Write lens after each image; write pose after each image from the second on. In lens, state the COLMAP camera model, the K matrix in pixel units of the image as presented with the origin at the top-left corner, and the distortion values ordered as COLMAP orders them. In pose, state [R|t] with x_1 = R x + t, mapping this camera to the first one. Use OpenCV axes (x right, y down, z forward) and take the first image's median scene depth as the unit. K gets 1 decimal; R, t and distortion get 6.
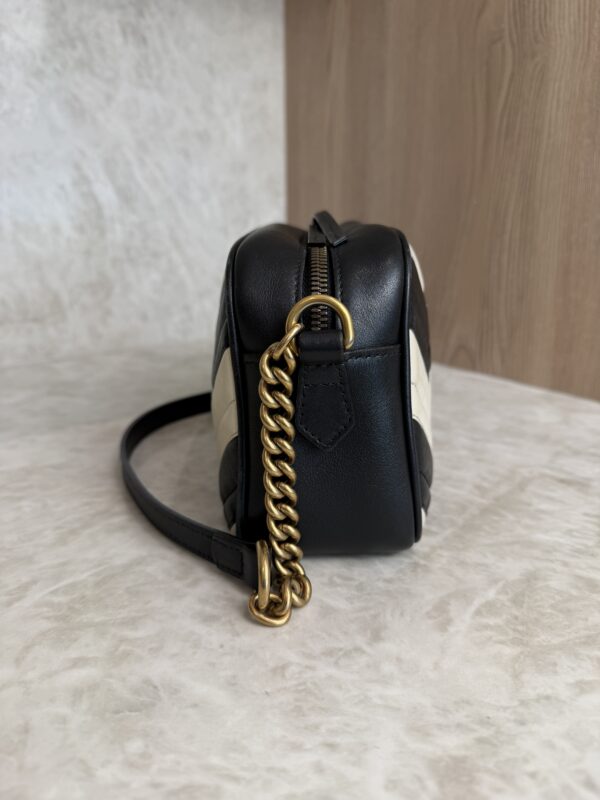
lens RADIAL K [[597.9, 0, 298.5], [0, 597.9, 401.5], [0, 0, 1]] dist [-0.047467, 0.007631]
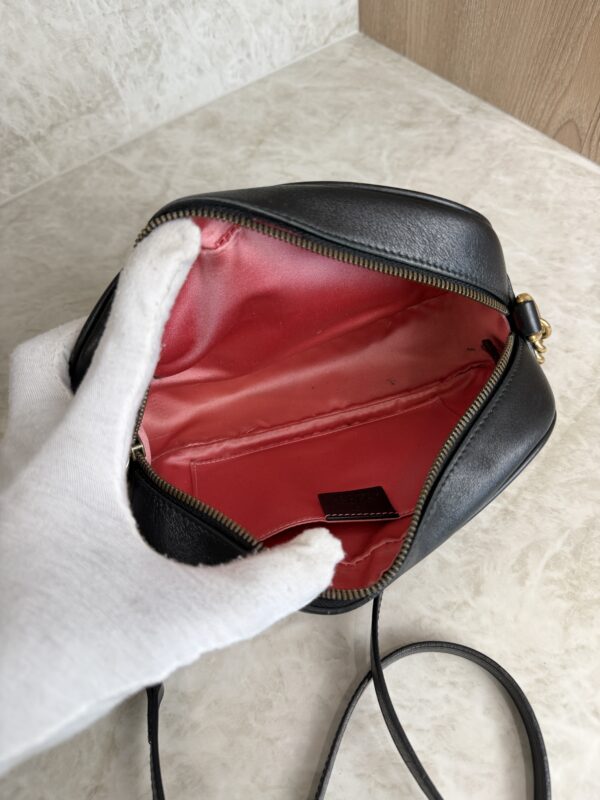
lens RADIAL K [[582.9, 0, 298.5], [0, 582.9, 400.7], [0, 0, 1]] dist [-0.035499, 0.008209]
pose [[0.996627, -0.027163, -0.077433, -0.198382], [0.071271, 0.754221, 0.652741, -0.972201], [0.040671, -0.656059, 0.753613, 0.170211]]
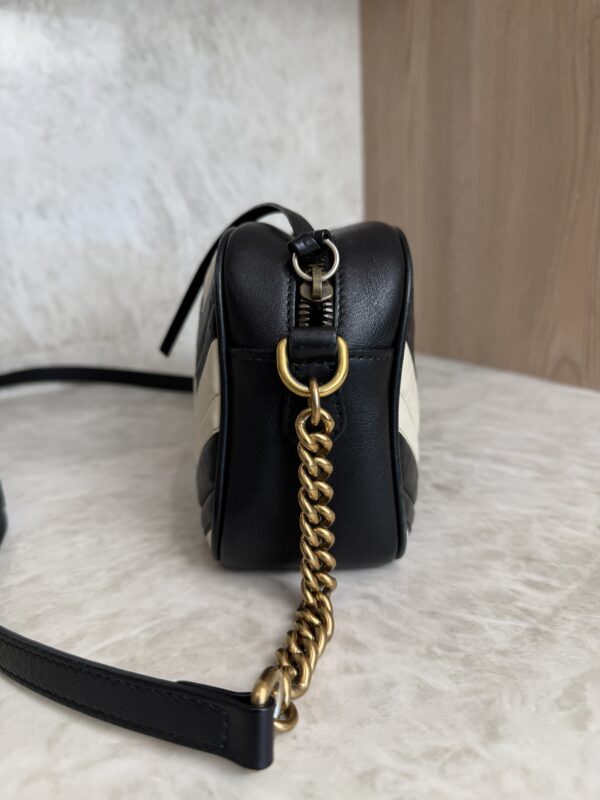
lens RADIAL K [[599.7, 0, 300.0], [0, 599.7, 401.4], [0, 0, 1]] dist [-0.069428, 0.031452]
pose [[0.992208, -0.006366, -0.124428, -0.019980], [0.002986, 0.999622, -0.027335, -0.016515], [0.124555, 0.026750, 0.991852, 0.195108]]
